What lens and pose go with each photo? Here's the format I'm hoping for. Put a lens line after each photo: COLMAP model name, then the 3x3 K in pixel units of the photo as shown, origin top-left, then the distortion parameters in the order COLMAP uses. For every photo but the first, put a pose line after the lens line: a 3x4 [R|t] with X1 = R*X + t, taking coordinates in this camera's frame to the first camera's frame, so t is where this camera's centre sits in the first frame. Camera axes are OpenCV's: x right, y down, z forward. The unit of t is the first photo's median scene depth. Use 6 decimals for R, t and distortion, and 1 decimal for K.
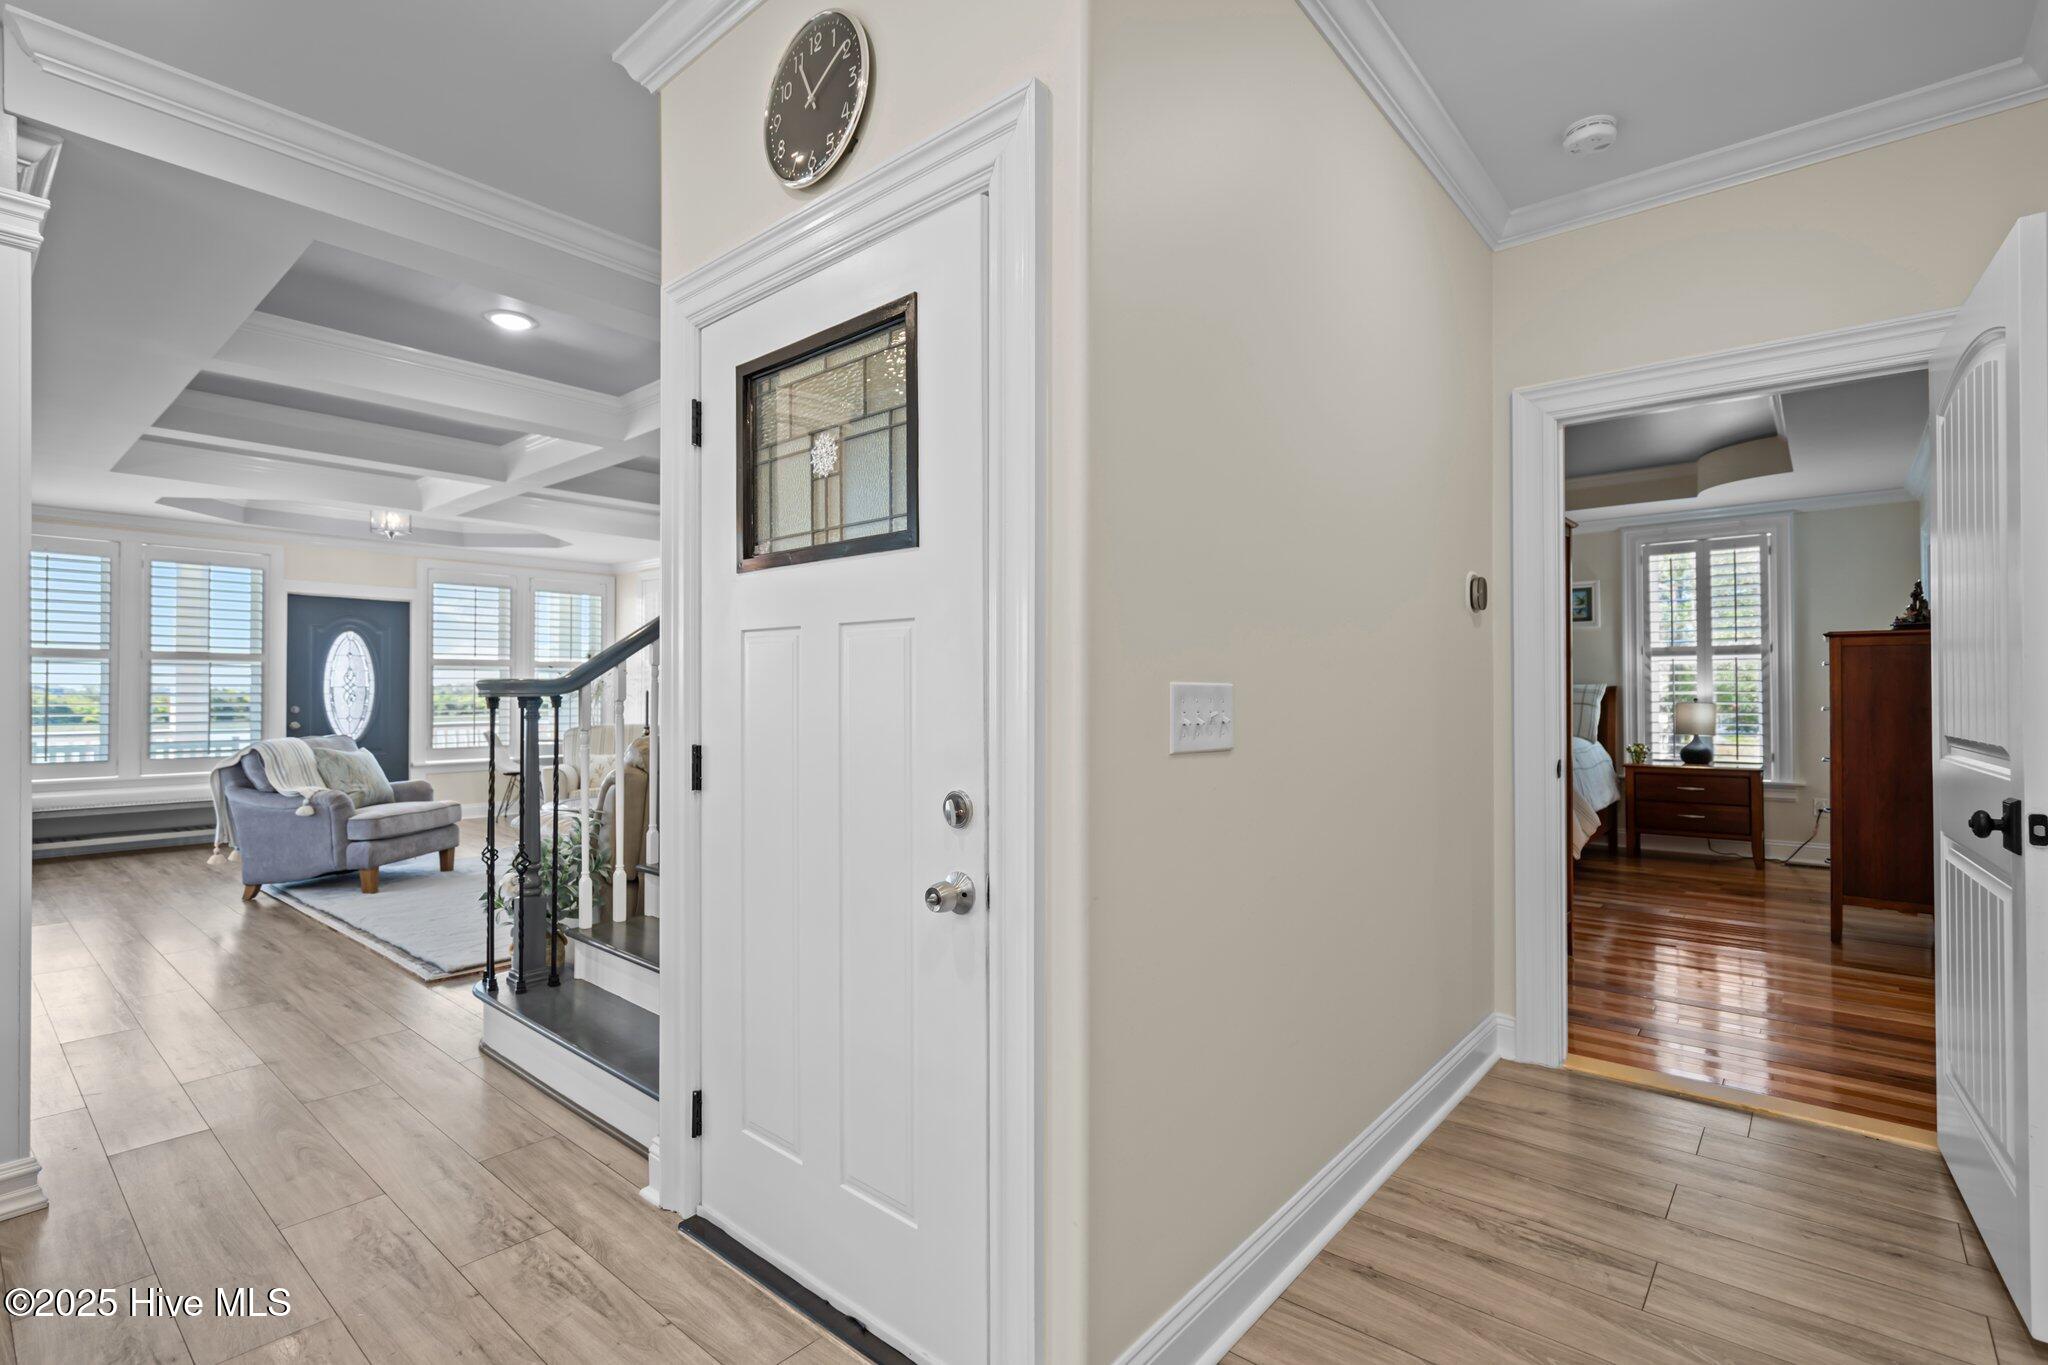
lens RADIAL K [[956.7, 0, 1021.8], [0, 956.7, 688.5], [0, 0, 1]] dist [0.001096, -0.000352]
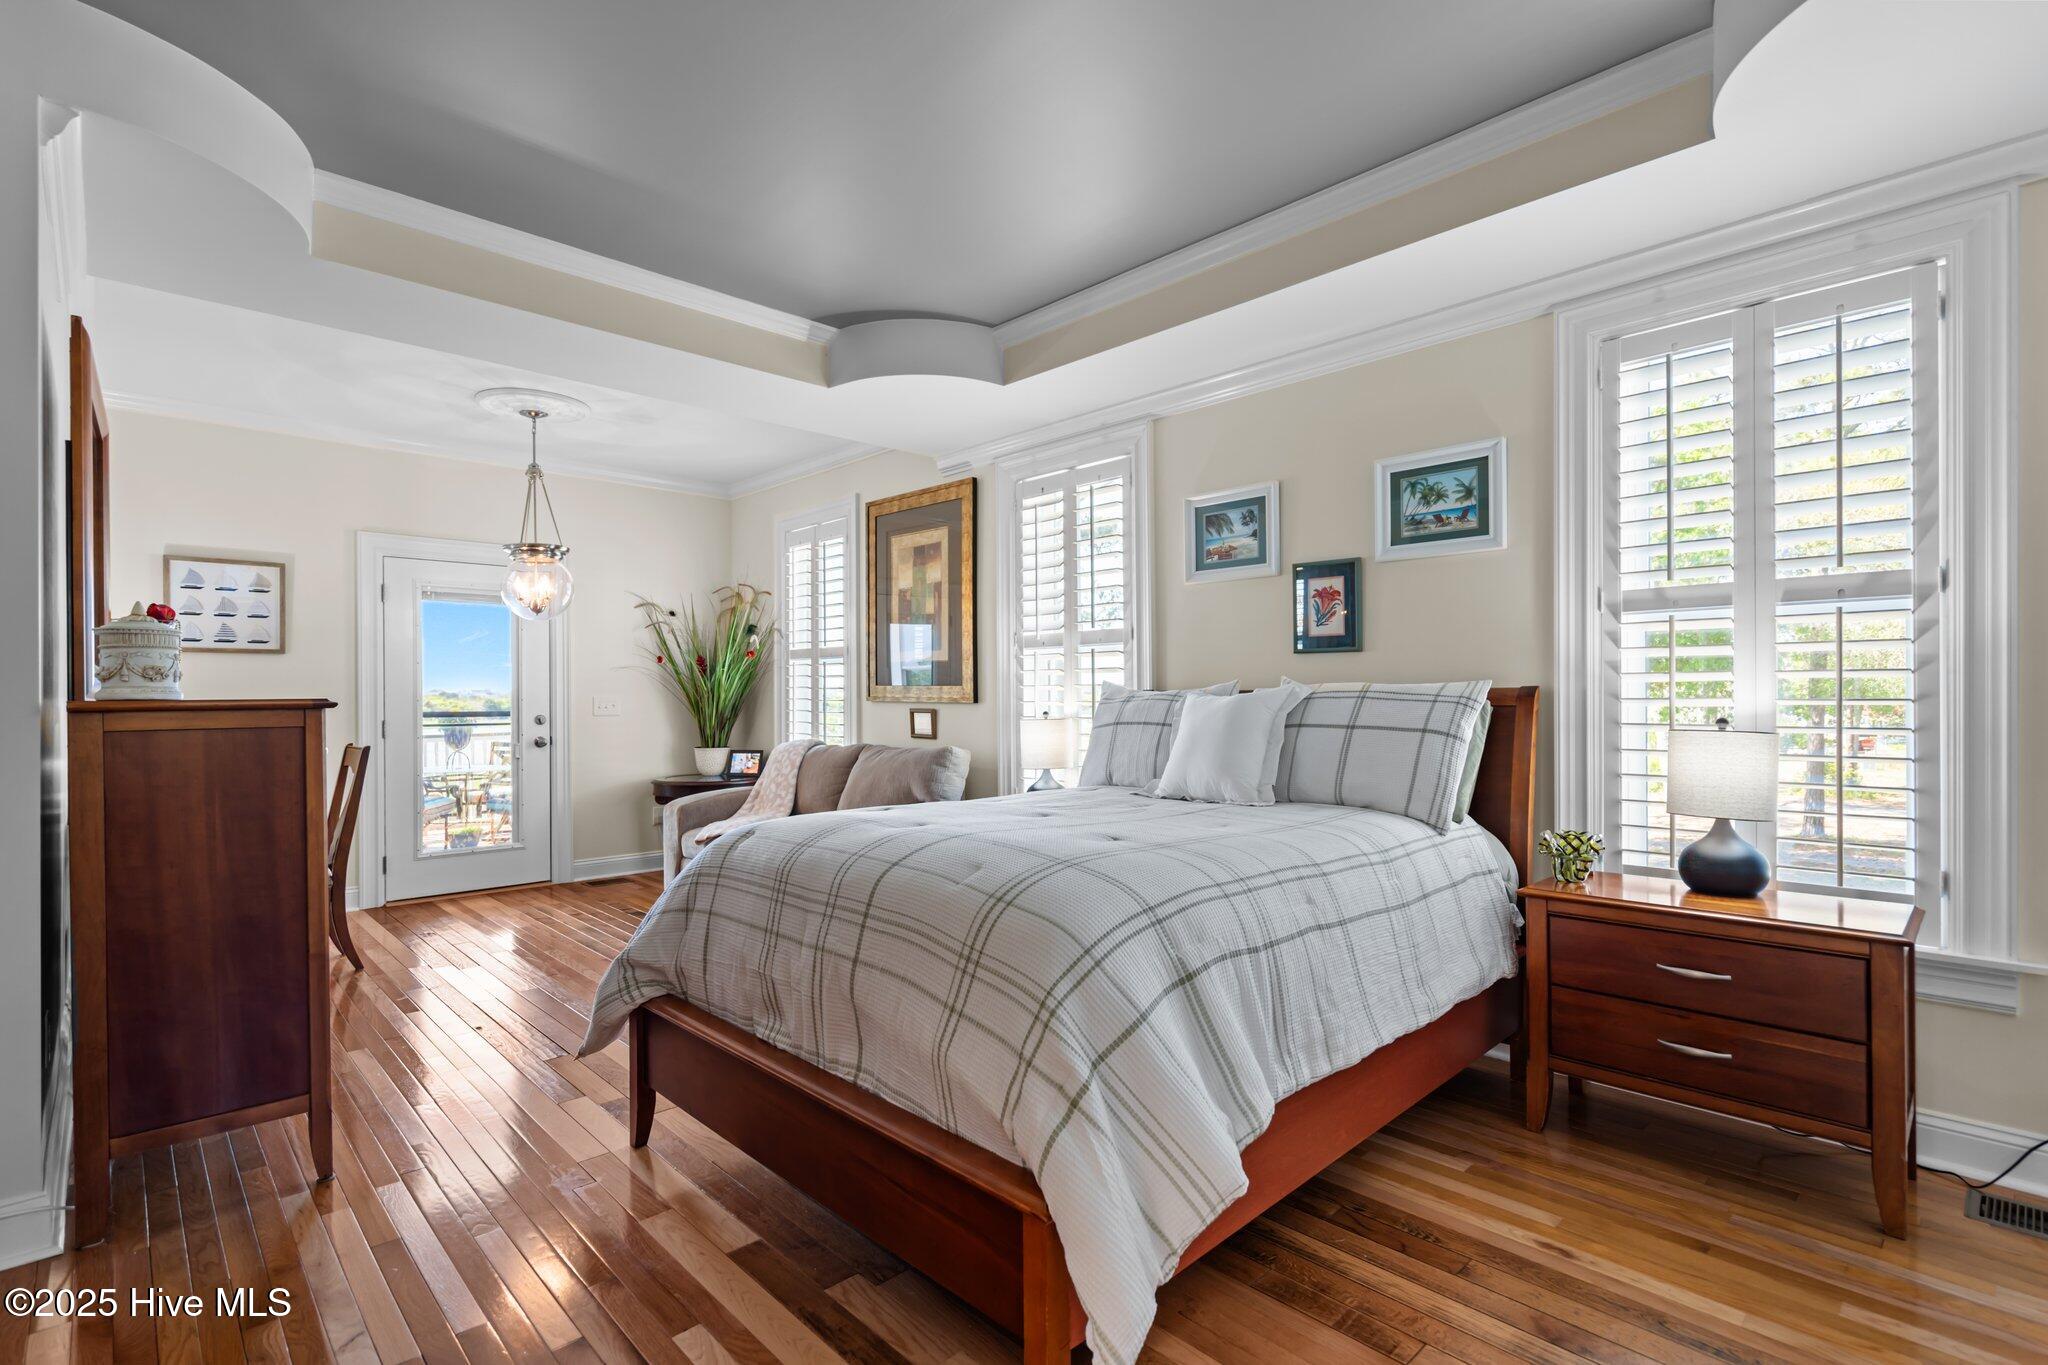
lens RADIAL K [[947.4, 0, 1027.4], [0, 947.4, 709.2], [0, 0, 1]] dist [-0.001761, -0.000194]
pose [[0.995686, 0.001452, -0.092775, 0.462901], [-0.000092, 0.999893, 0.014657, 0.001550], [0.092786, -0.014585, 0.995579, 0.600612]]
